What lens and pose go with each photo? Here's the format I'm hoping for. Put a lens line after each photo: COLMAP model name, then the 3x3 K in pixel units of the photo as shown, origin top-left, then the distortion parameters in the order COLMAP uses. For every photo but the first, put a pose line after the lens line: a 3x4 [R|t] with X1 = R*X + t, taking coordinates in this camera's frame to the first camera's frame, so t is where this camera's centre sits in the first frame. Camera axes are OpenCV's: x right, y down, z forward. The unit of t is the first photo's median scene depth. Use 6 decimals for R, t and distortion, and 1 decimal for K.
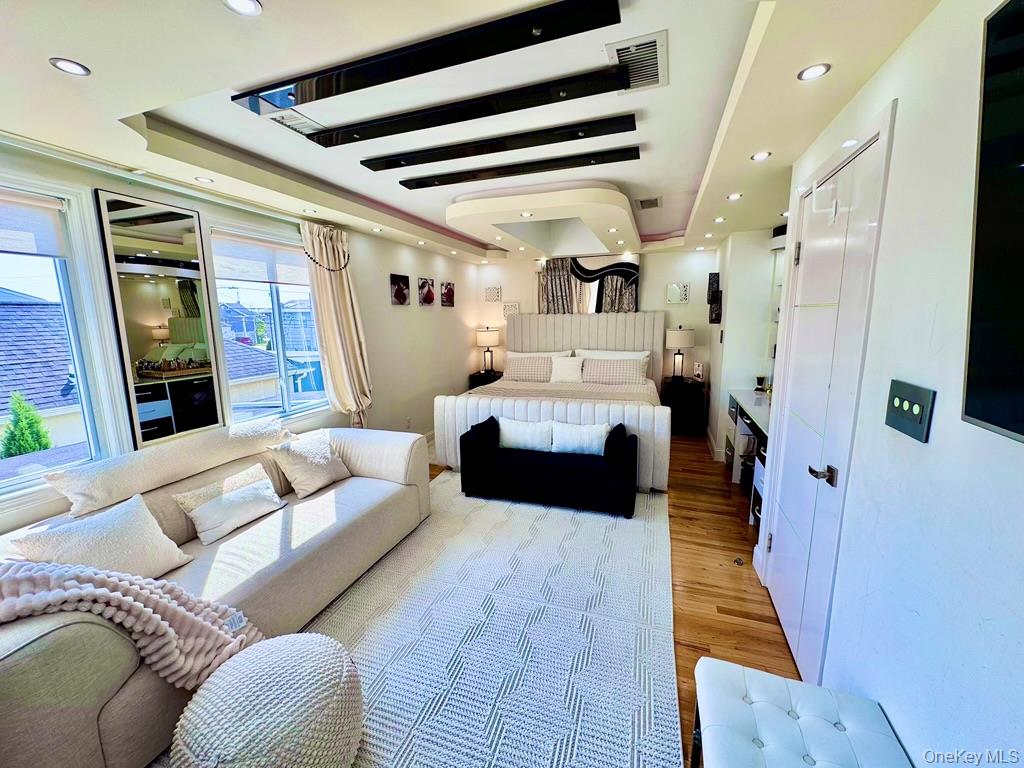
lens RADIAL K [[411.6, 0, 508.7], [0, 411.6, 382.4], [0, 0, 1]] dist [0.000261, 0.000010]
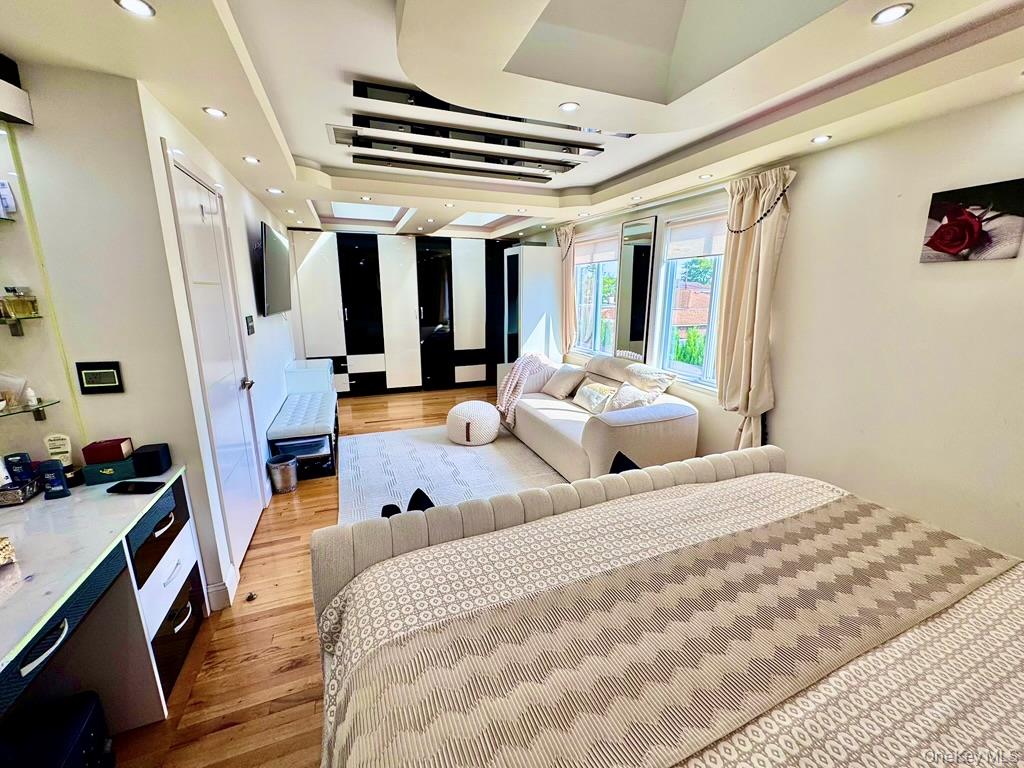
lens RADIAL K [[411.6, 0, 508.7], [0, 411.6, 382.4], [0, 0, 1]] dist [0.000261, 0.000010]
pose [[-0.756286, 0.154384, -0.635765, 0.503778], [-0.097599, 0.934263, 0.342968, -0.235715], [0.646920, 0.321432, -0.691502, 1.412812]]
